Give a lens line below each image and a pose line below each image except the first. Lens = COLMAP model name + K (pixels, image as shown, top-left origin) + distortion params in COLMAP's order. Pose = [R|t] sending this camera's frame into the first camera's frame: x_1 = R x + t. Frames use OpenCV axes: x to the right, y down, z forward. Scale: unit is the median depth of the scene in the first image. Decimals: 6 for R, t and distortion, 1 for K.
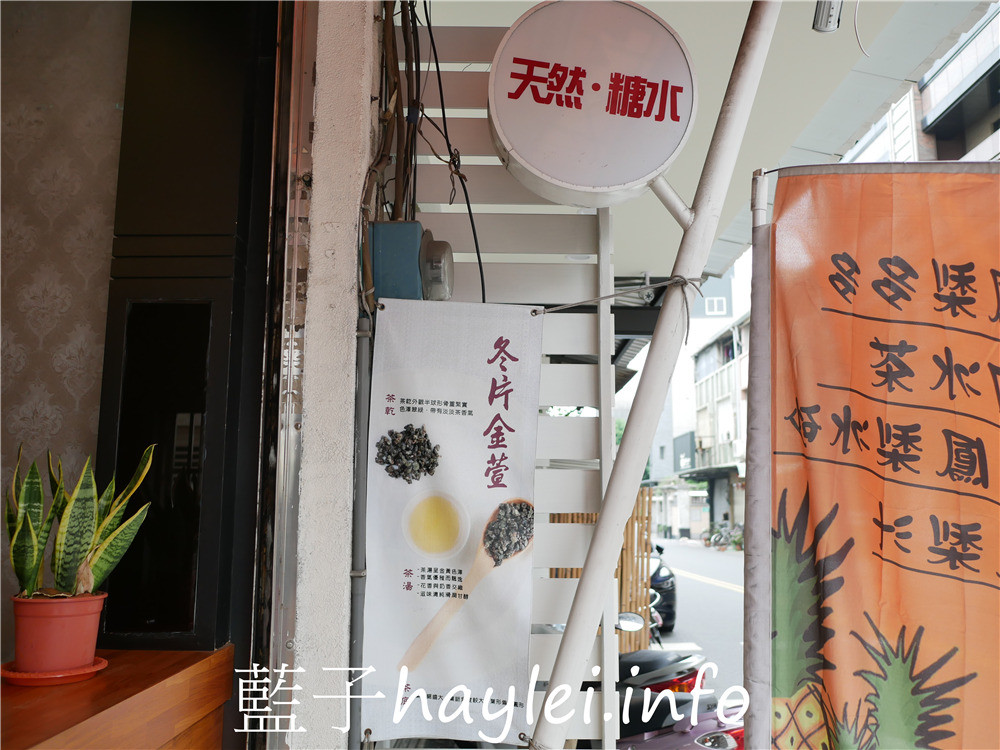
lens RADIAL K [[867.4, 0, 499.3], [0, 867.4, 374.9], [0, 0, 1]] dist [-0.002834, 0.000089]
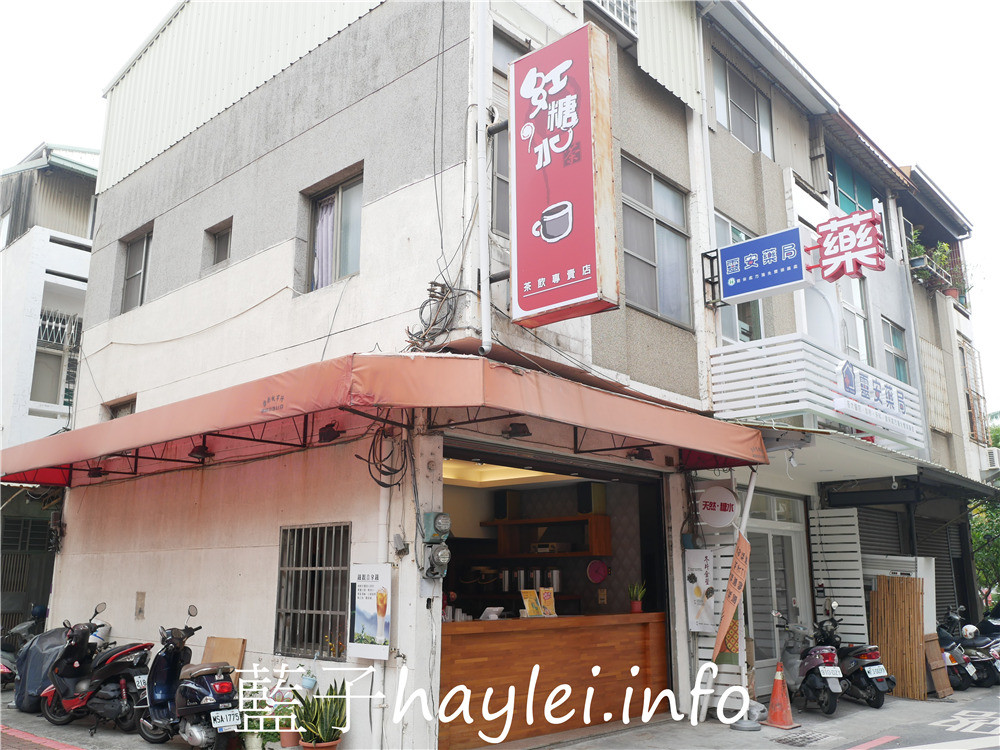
lens RADIAL K [[867.4, 0, 499.2], [0, 867.4, 375.1], [0, 0, 1]] dist [-0.002834, 0.000089]
pose [[0.730243, -0.169701, -0.661775, 2.844054], [0.094342, 0.984427, -0.148337, -0.475757], [0.676642, 0.045889, 0.734881, -3.903062]]
